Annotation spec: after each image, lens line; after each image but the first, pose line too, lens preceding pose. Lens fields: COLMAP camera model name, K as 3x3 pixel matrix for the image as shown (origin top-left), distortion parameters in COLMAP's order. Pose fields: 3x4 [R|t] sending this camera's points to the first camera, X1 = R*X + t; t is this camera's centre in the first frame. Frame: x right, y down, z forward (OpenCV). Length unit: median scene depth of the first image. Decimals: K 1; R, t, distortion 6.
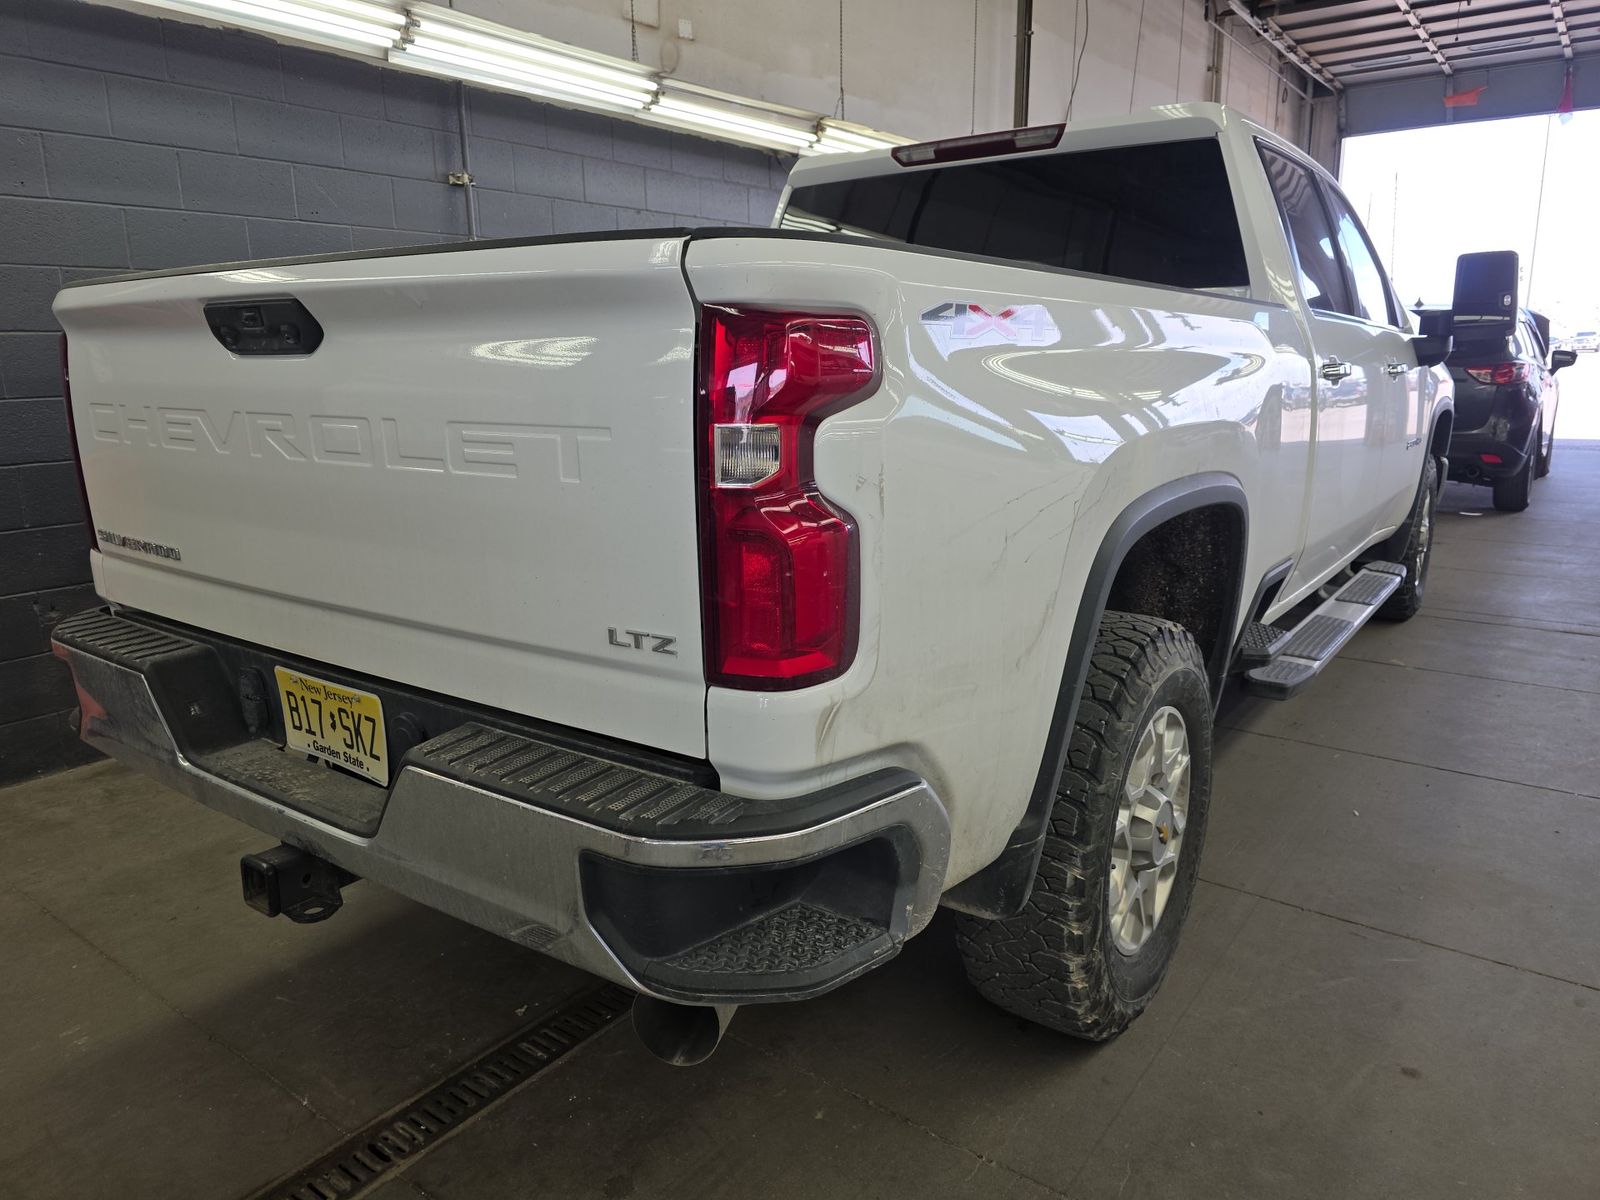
lens RADIAL K [[1078.6, 0, 792.6], [0, 1078.6, 598.2], [0, 0, 1]] dist [0.047916, -0.044595]
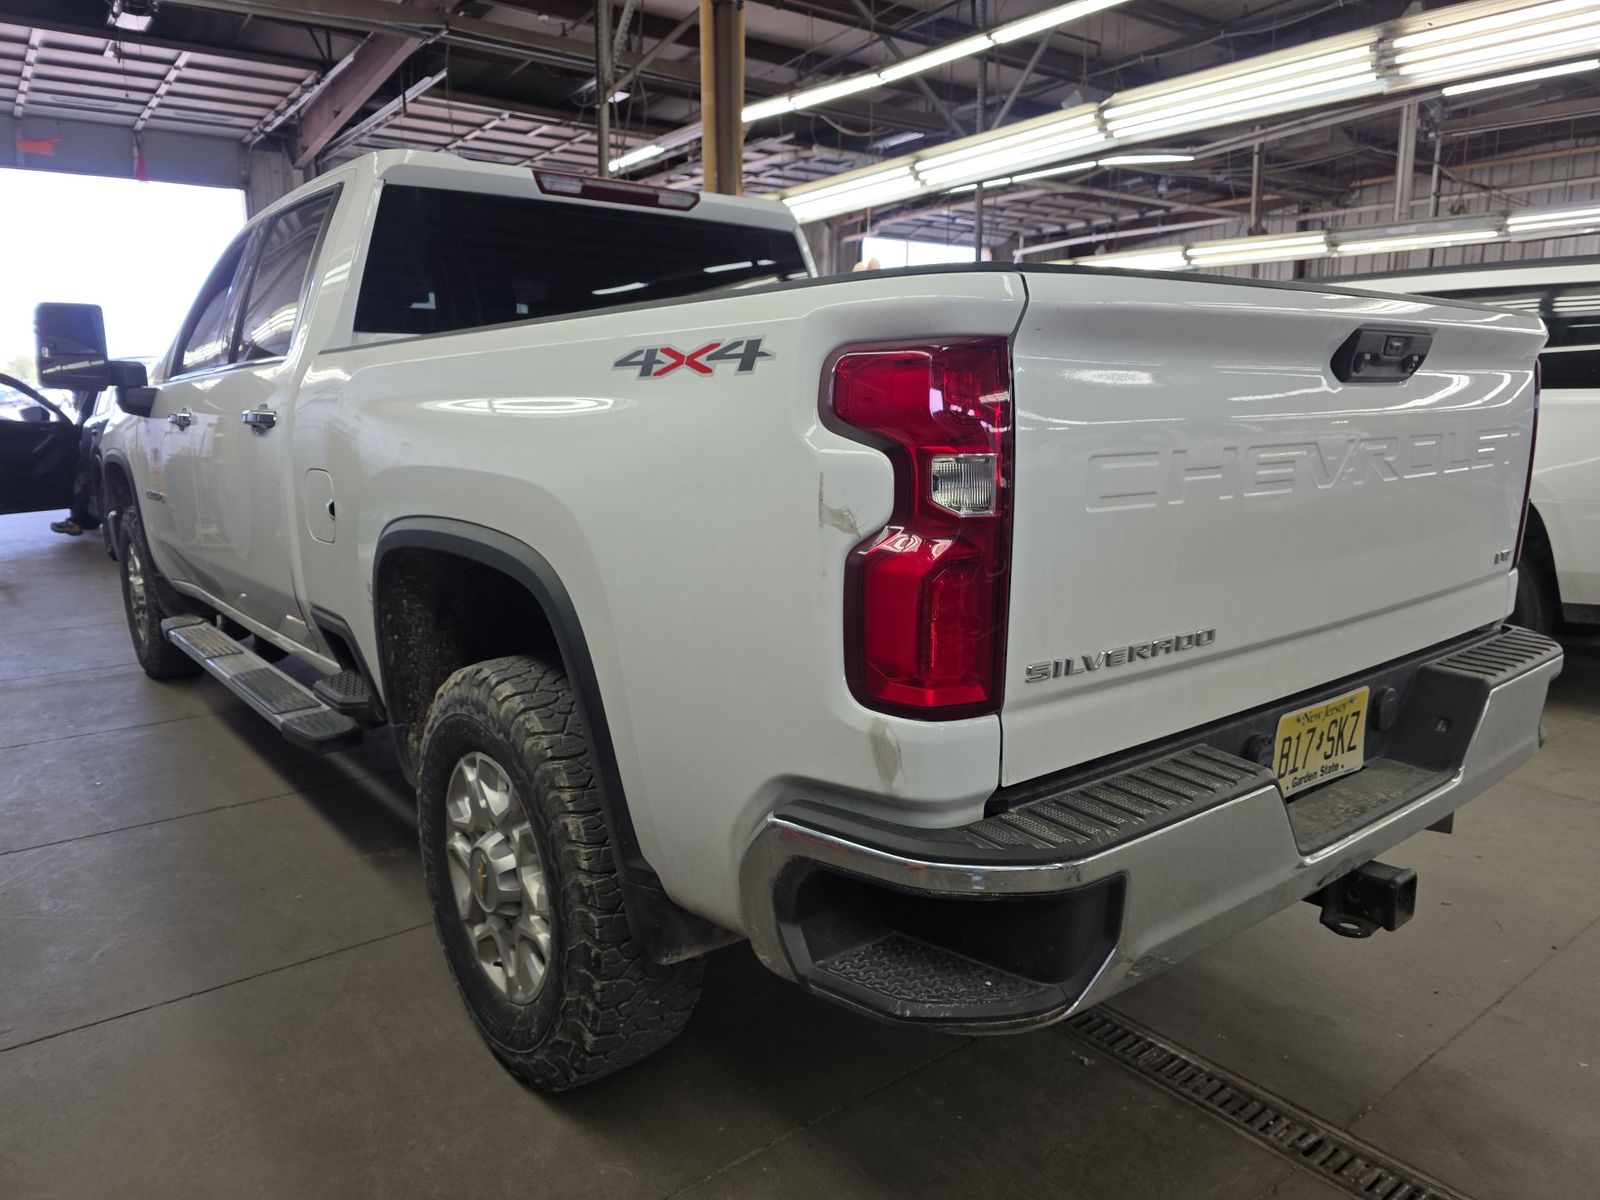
lens RADIAL K [[1078.6, 0, 800.3], [0, 1078.6, 600.6], [0, 0, 1]] dist [0.047916, -0.044595]
pose [[0.266235, -0.172077, 0.948424, -1.451739], [0.216524, 0.969467, 0.115114, -0.229842], [-0.939274, 0.174710, 0.295365, 1.098847]]
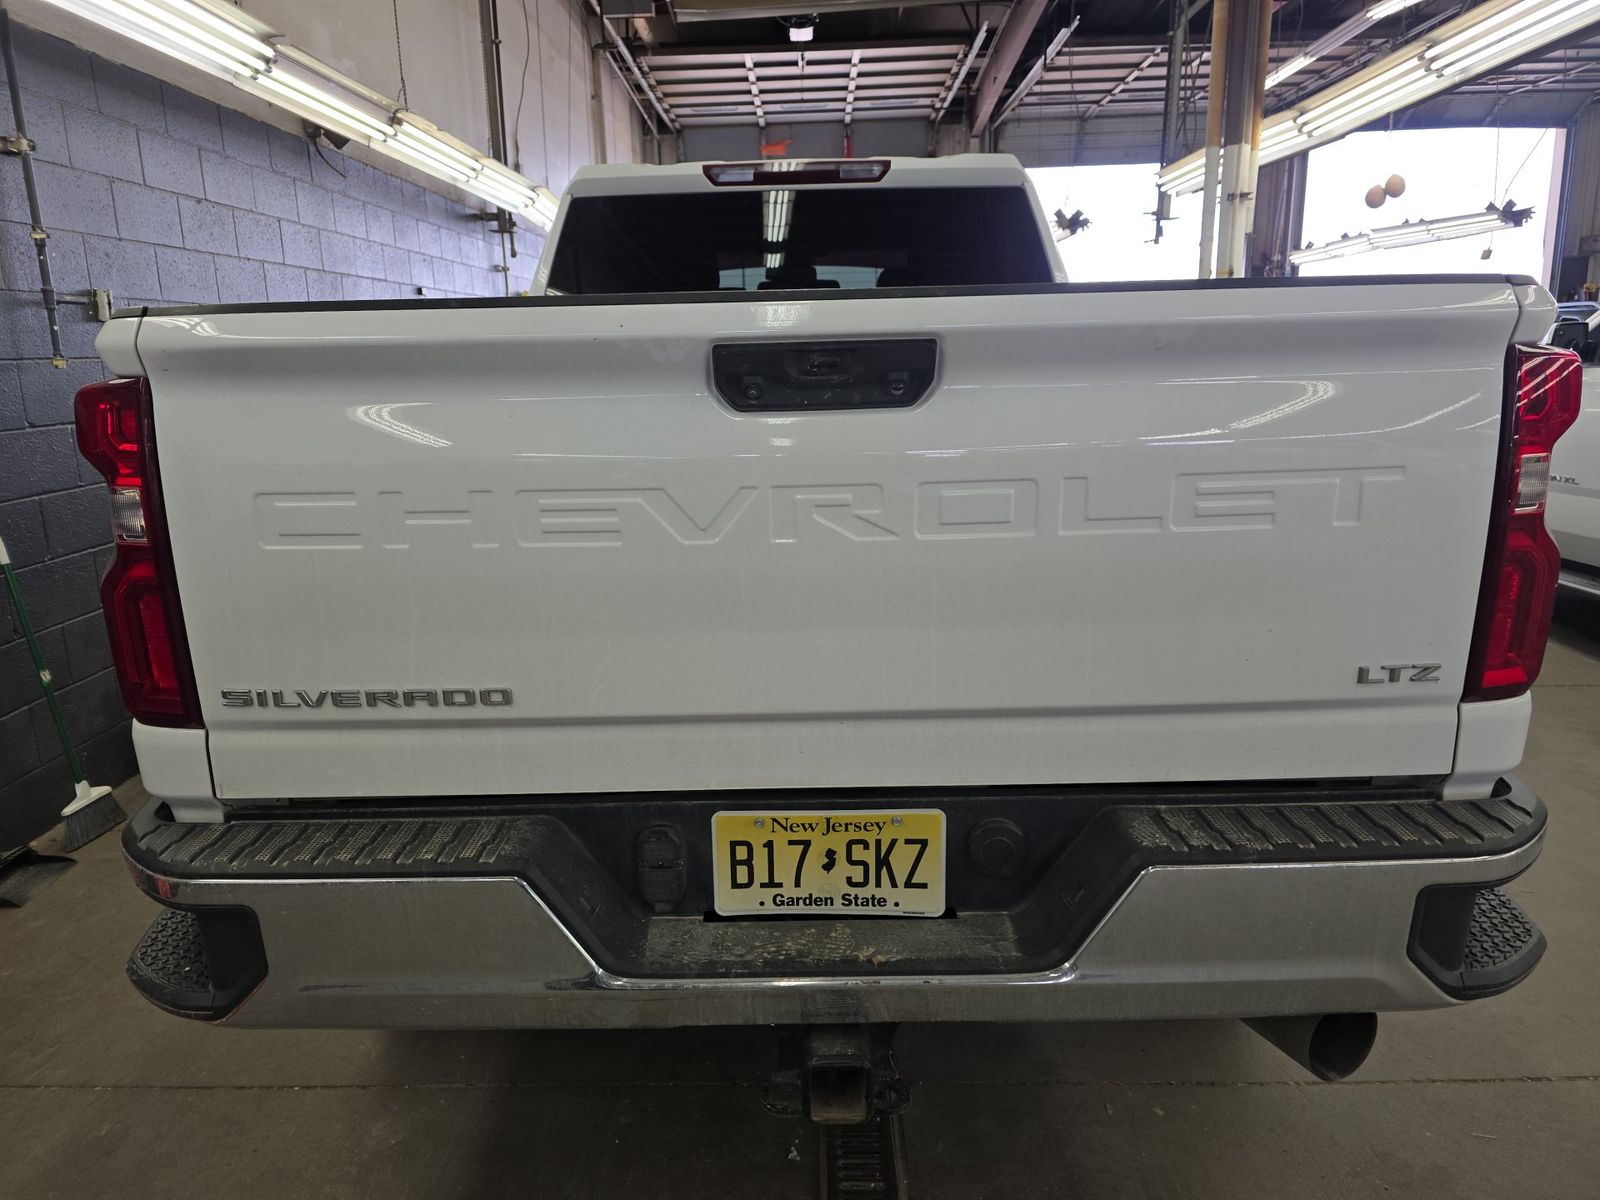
lens RADIAL K [[1078.6, 0, 784.6], [0, 1078.6, 606.7], [0, 0, 1]] dist [0.047916, -0.044595]
pose [[0.813698, -0.142022, 0.563672, -0.846665], [0.143433, 0.988765, 0.042073, -0.106782], [-0.563314, 0.046614, 0.824927, 0.340854]]
